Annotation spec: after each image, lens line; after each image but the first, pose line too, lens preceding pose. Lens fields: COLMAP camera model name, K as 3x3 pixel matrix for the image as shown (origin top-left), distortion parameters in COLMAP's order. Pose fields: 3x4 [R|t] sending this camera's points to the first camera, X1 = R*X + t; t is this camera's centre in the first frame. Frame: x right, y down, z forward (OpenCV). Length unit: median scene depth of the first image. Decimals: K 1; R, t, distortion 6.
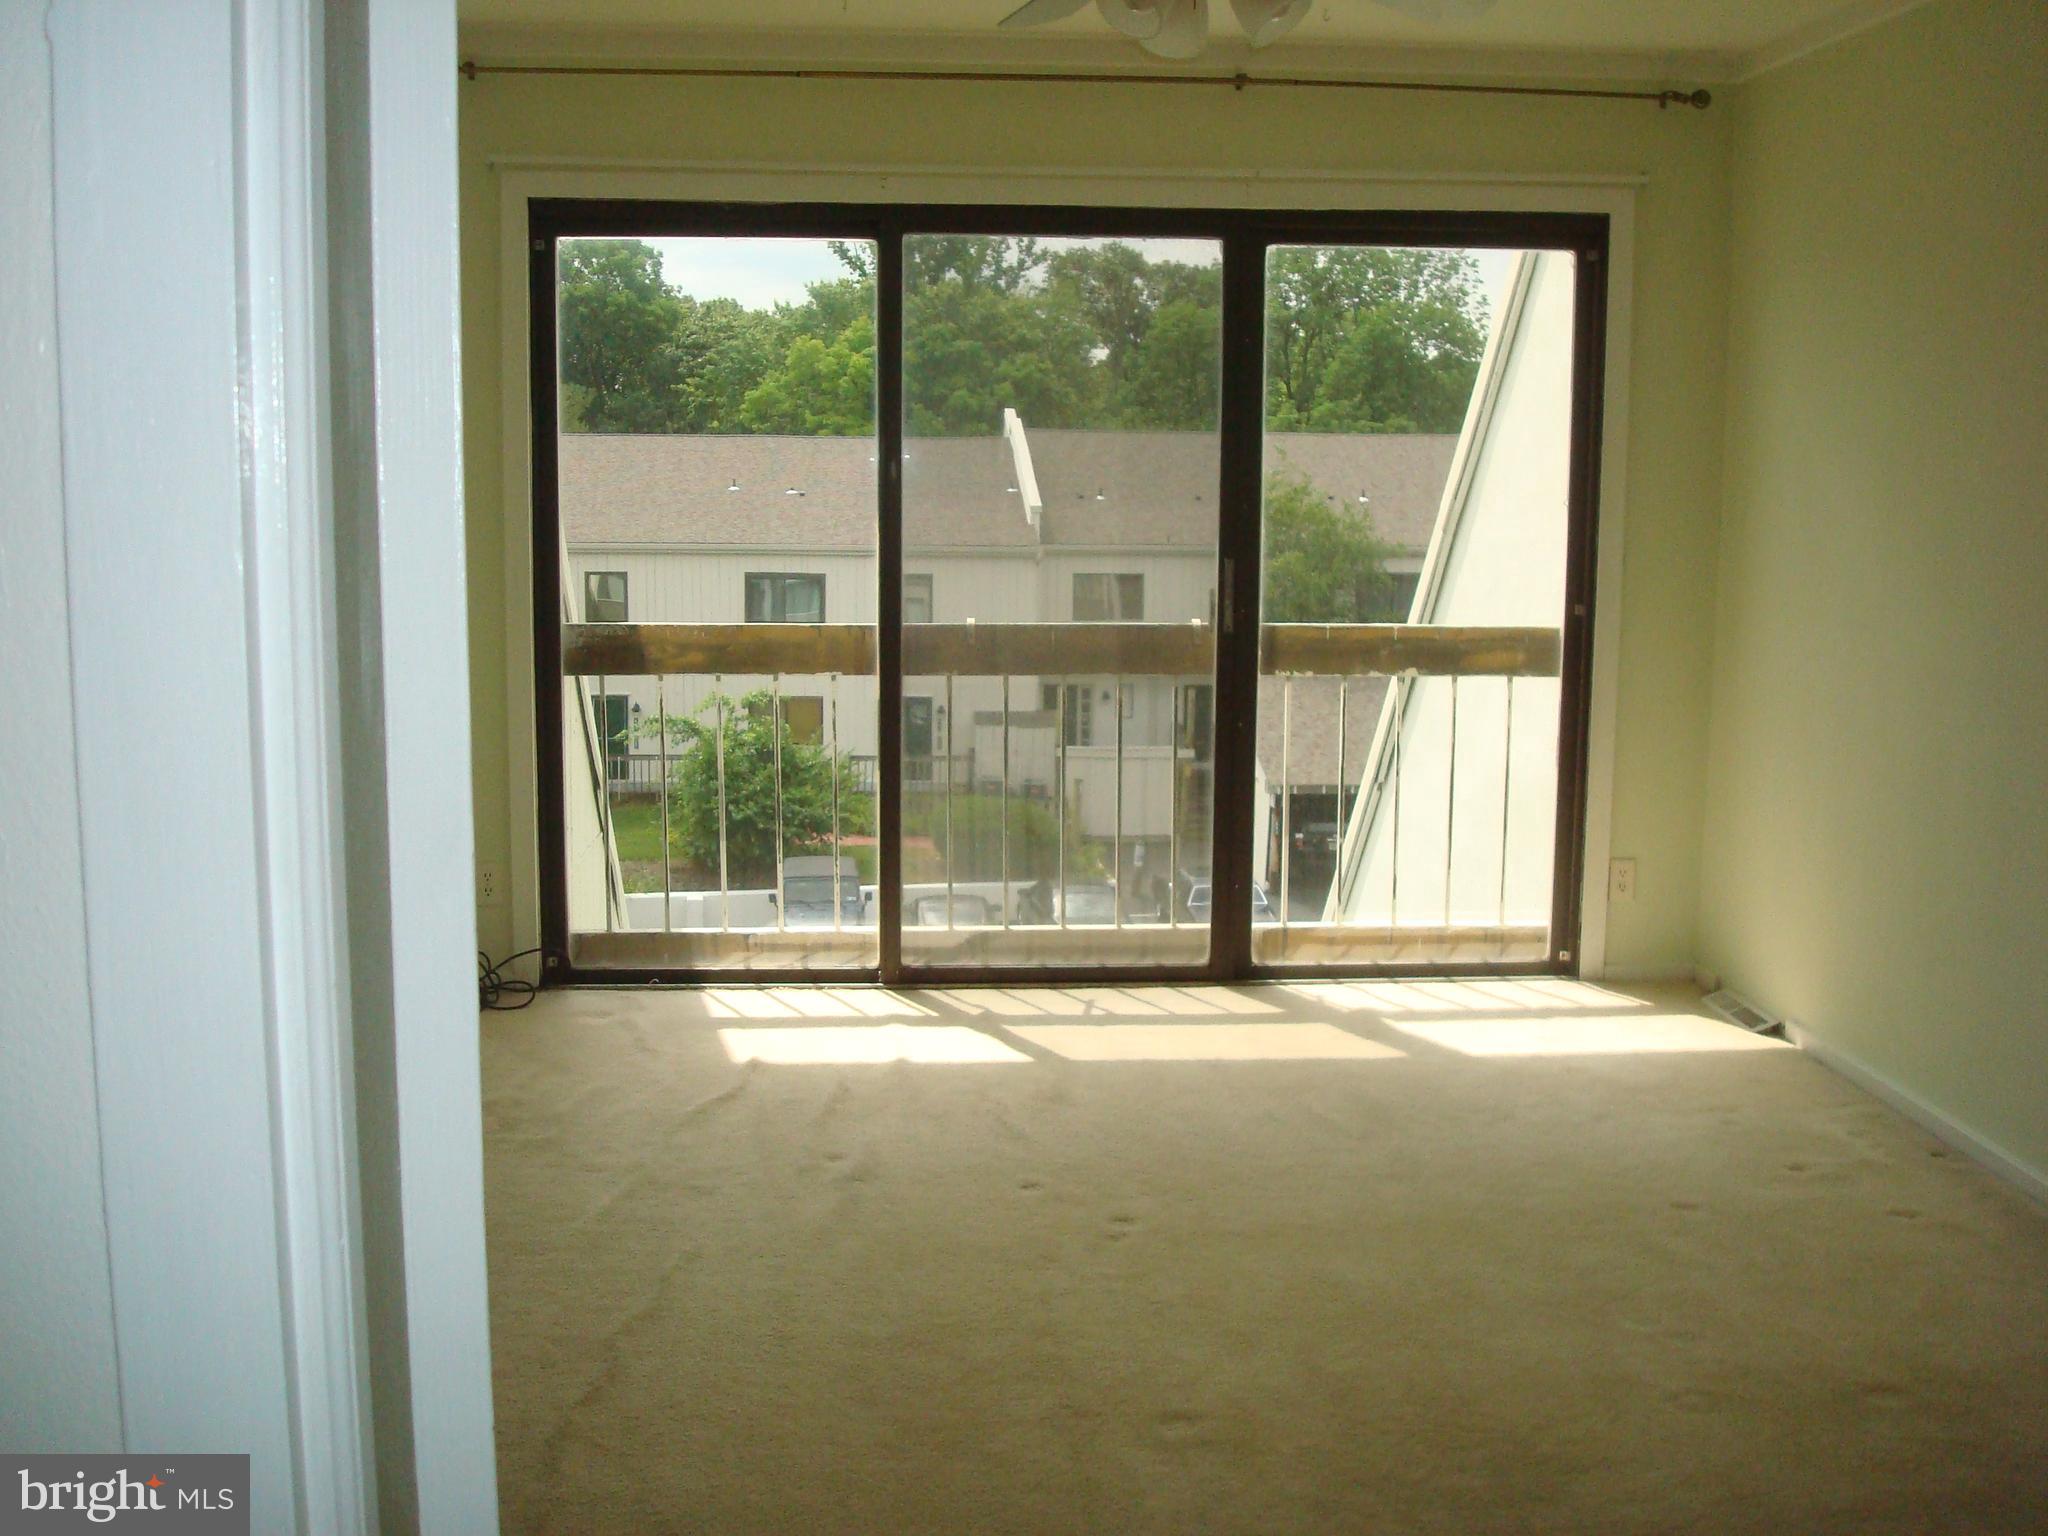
lens RADIAL K [[2125.2, 0, 1024.5], [0, 2125.2, 765.6], [0, 0, 1]] dist [-0.106367, 0.000000]
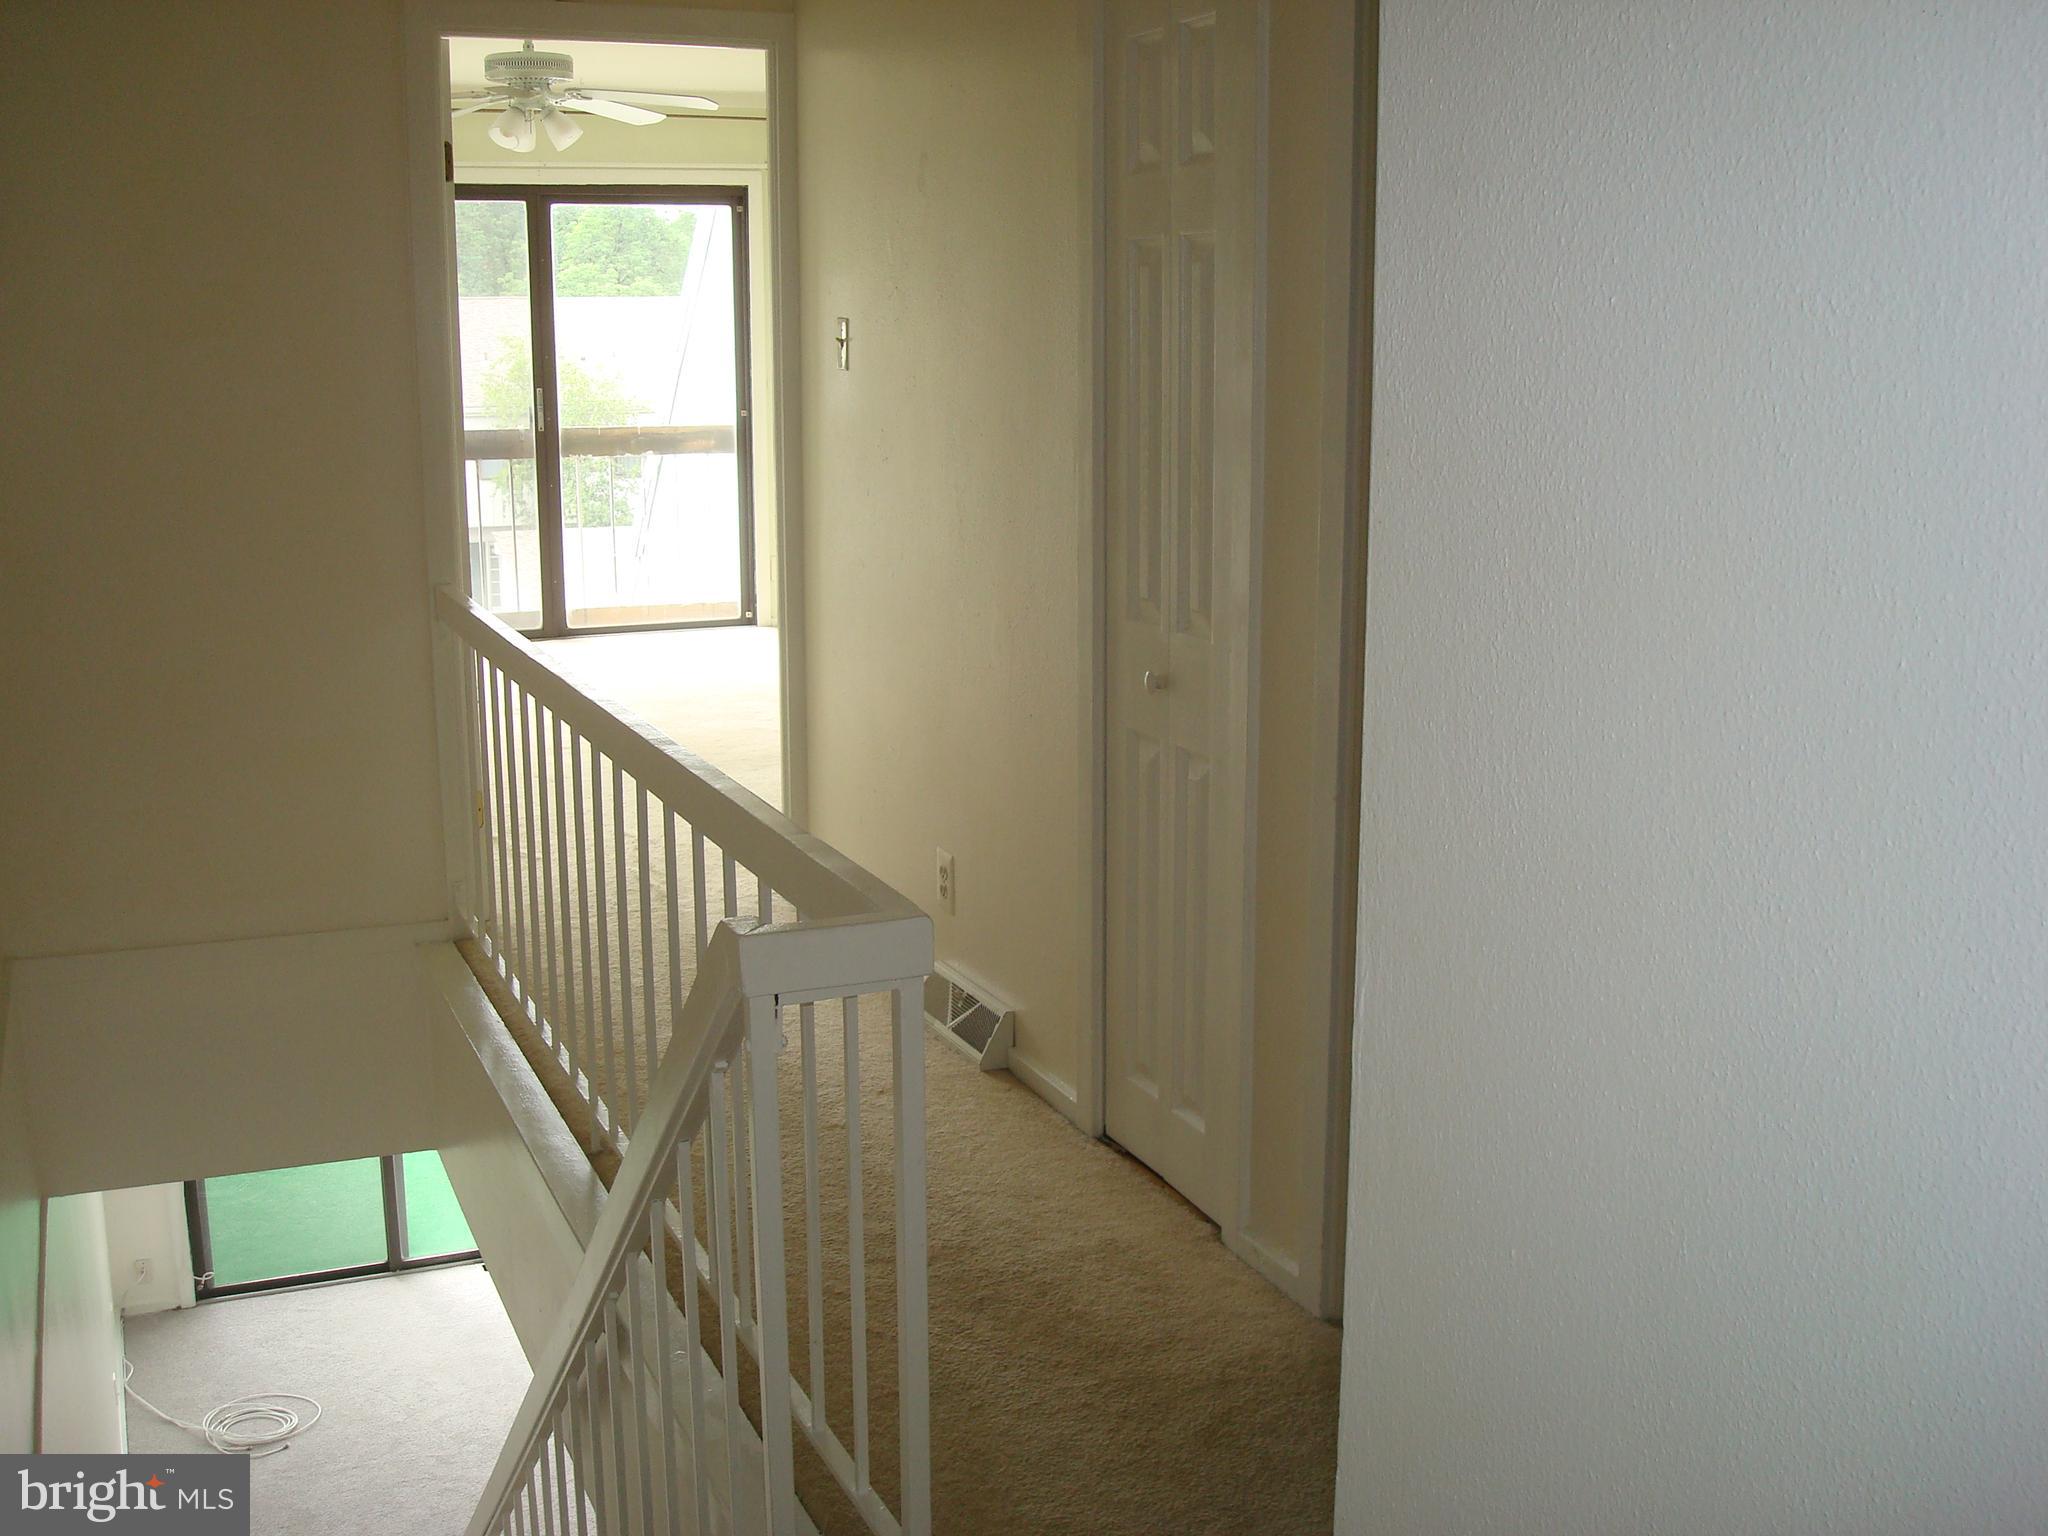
lens RADIAL K [[2125.2, 0, 1026.7], [0, 2125.2, 770.9], [0, 0, 1]] dist [-0.106367, 0.000000]
pose [[0.940104, -0.075925, 0.332325, -0.116646], [0.053703, 0.995694, 0.075564, 0.098097], [-0.336632, -0.053191, 0.940133, -0.715087]]
